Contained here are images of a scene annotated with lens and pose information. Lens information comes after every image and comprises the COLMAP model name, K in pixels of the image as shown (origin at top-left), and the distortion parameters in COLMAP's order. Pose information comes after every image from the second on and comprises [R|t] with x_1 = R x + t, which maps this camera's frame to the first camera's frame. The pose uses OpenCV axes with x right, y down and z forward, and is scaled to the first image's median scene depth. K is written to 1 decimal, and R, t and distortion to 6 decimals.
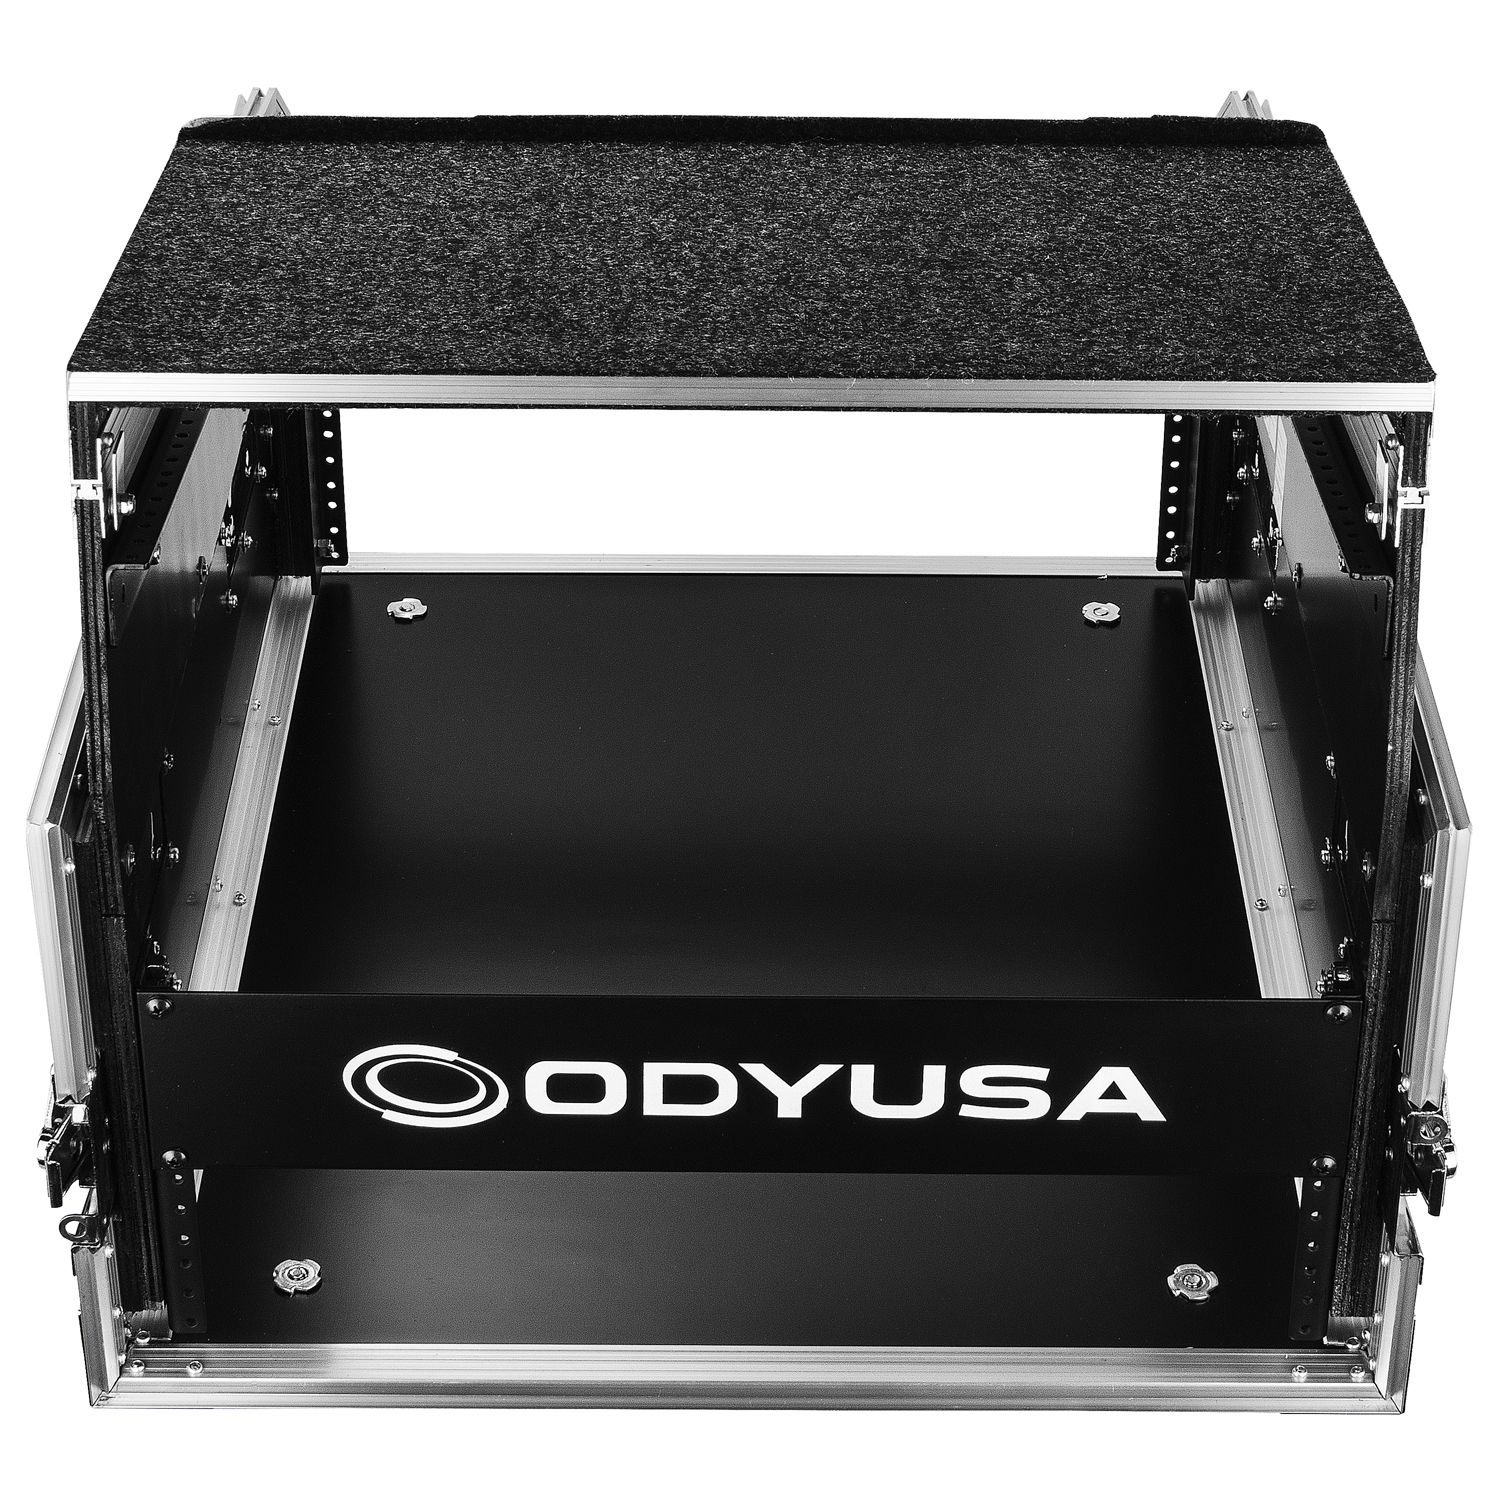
lens RADIAL K [[4087.9, 0, 780.7], [0, 4087.9, 526.4], [0, 0, 1]] dist [-0.008033, 0.000000]
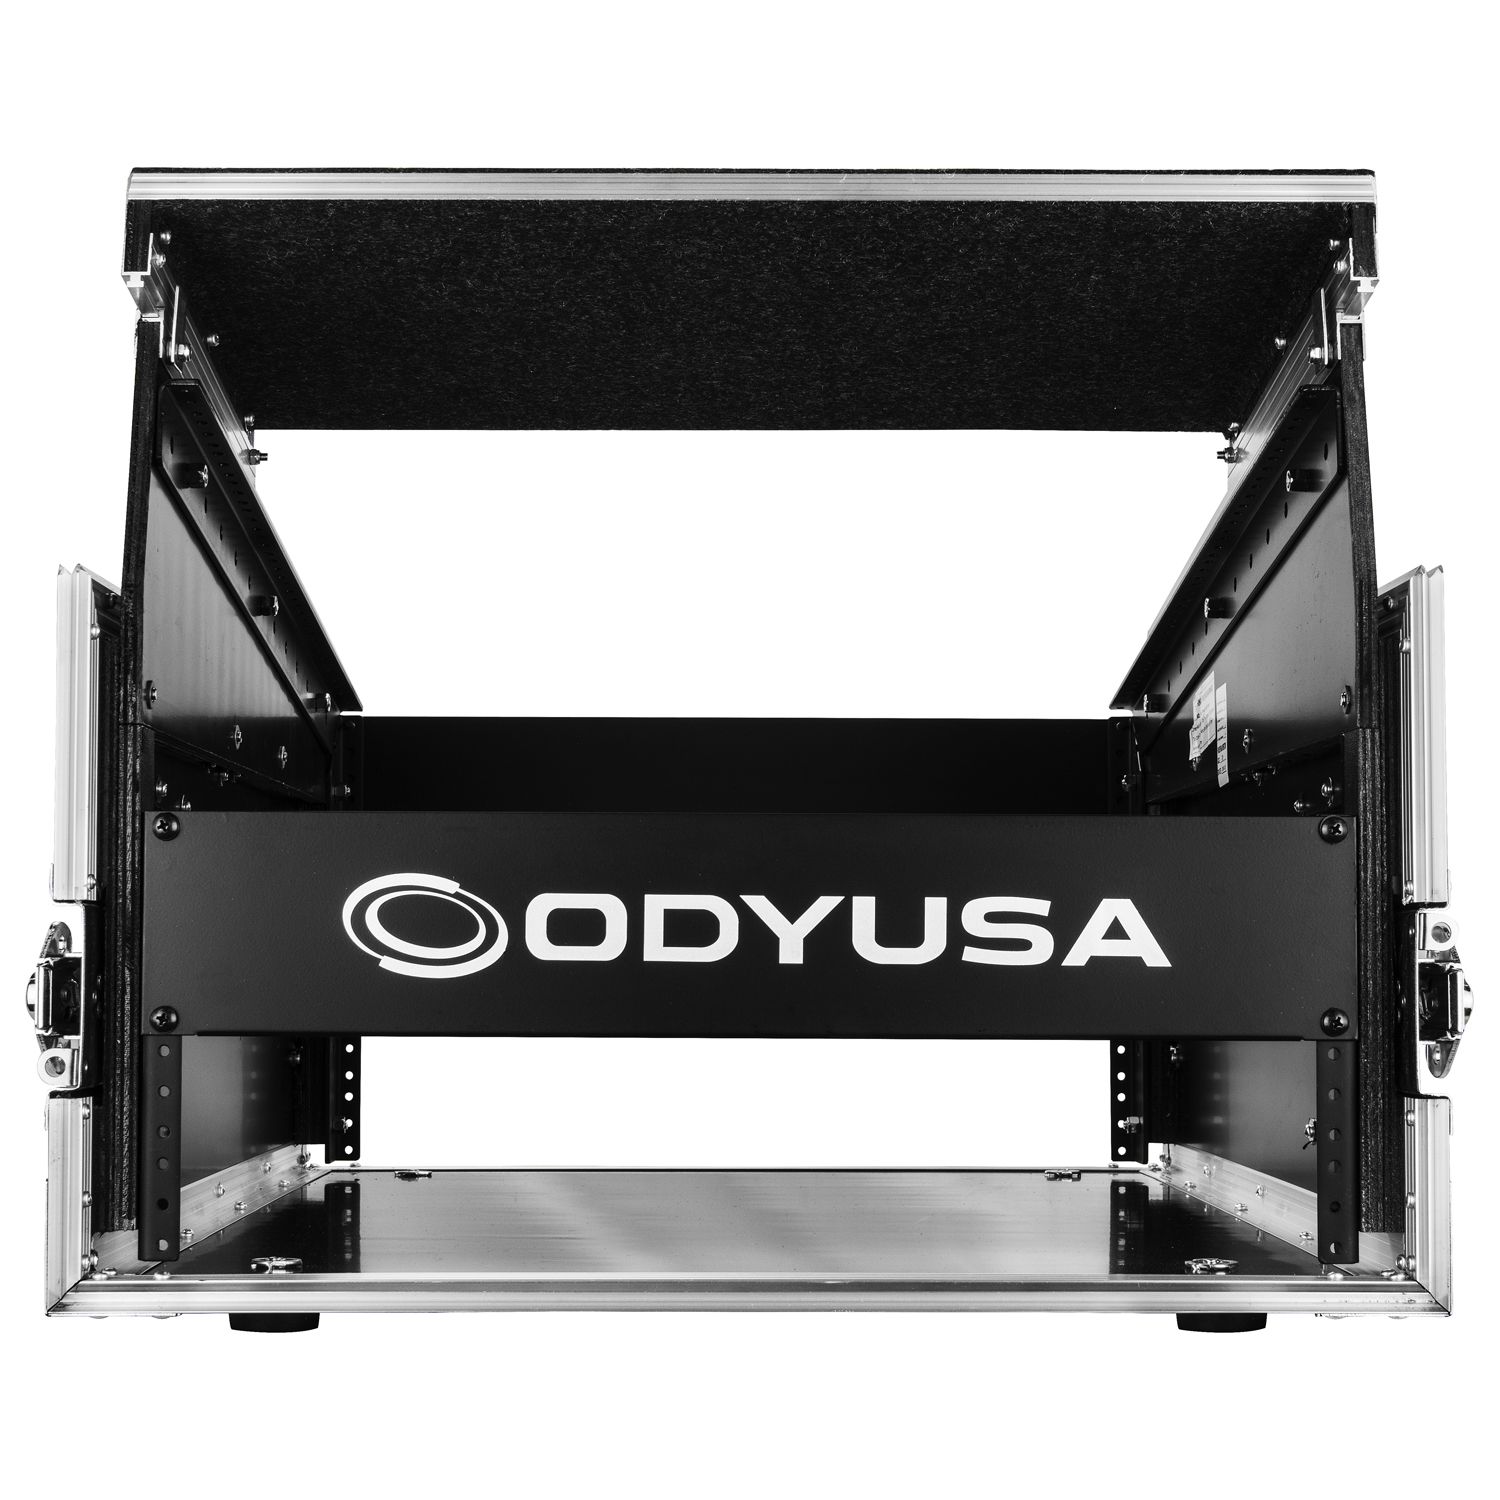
lens RADIAL K [[3147.7, 0, 735.7], [0, 3147.7, 654.8], [0, 0, 1]] dist [-0.066899, 0.000000]
pose [[0.999991, -0.004169, -0.000270, -0.010771], [0.003315, 0.831090, -0.556128, 0.508520], [0.002543, 0.556122, 0.831097, 0.326341]]
